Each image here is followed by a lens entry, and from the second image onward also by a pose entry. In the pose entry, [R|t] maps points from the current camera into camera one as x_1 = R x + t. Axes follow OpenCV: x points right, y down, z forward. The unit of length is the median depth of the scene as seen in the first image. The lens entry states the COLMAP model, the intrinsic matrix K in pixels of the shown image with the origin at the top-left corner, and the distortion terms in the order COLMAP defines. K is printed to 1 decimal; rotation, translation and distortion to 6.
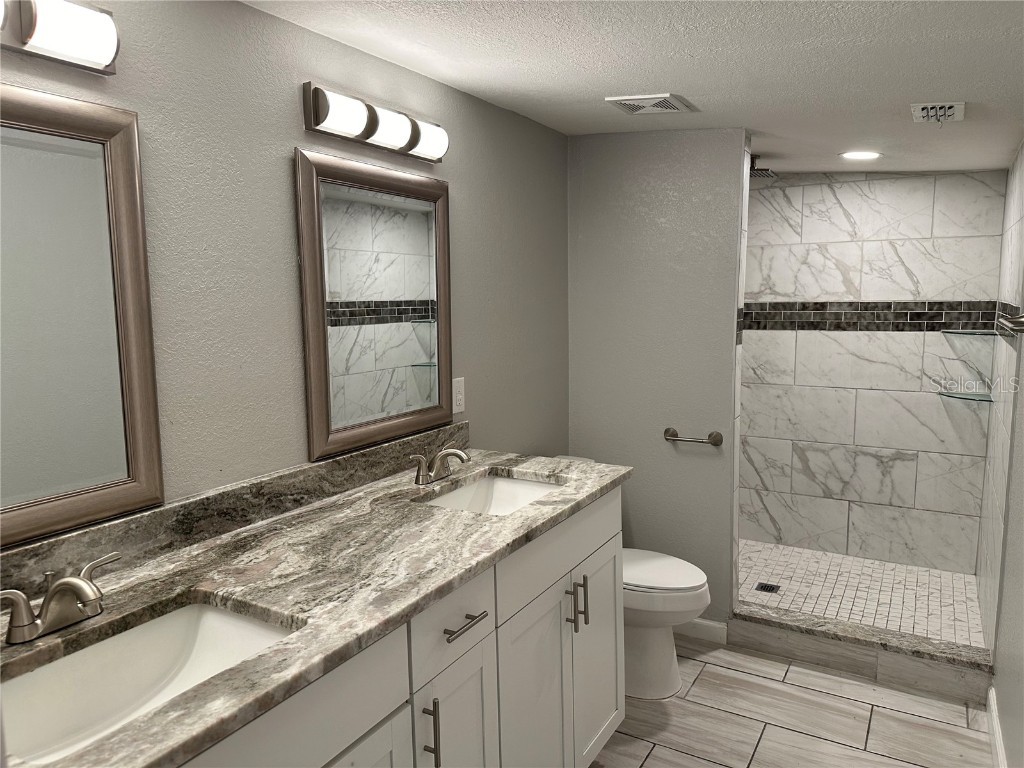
lens RADIAL K [[715.5, 0, 519.6], [0, 715.5, 388.8], [0, 0, 1]] dist [0.054429, -0.065034]
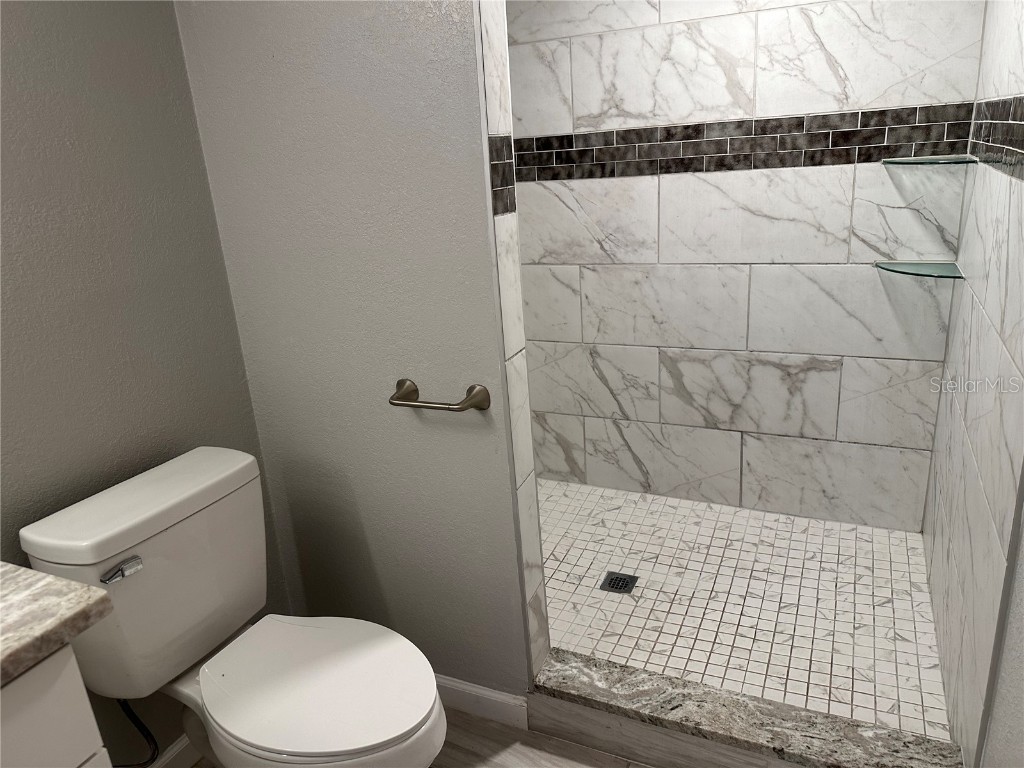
lens RADIAL K [[715.5, 0, 514.2], [0, 715.5, 376.2], [0, 0, 1]] dist [0.054429, -0.065034]
pose [[0.994224, -0.081752, 0.069534, 0.223101], [0.068270, 0.981658, 0.178007, -0.032270], [-0.082811, -0.172231, 0.981570, 0.405601]]
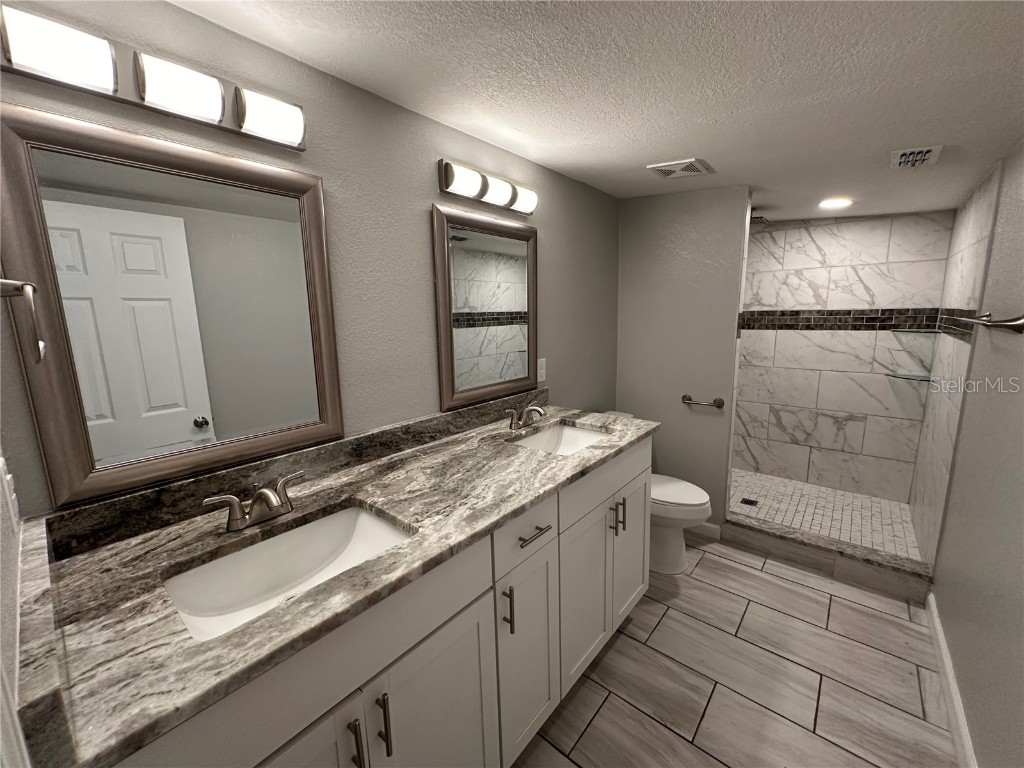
lens RADIAL K [[410.8, 0, 510.6], [0, 410.8, 383.3], [0, 0, 1]] dist [-0.003949, 0.001705]
pose [[0.982947, 0.023019, -0.182443, 0.006594], [-0.015369, 0.998947, 0.043237, -0.000060], [0.183246, -0.039695, 0.982265, 0.082586]]
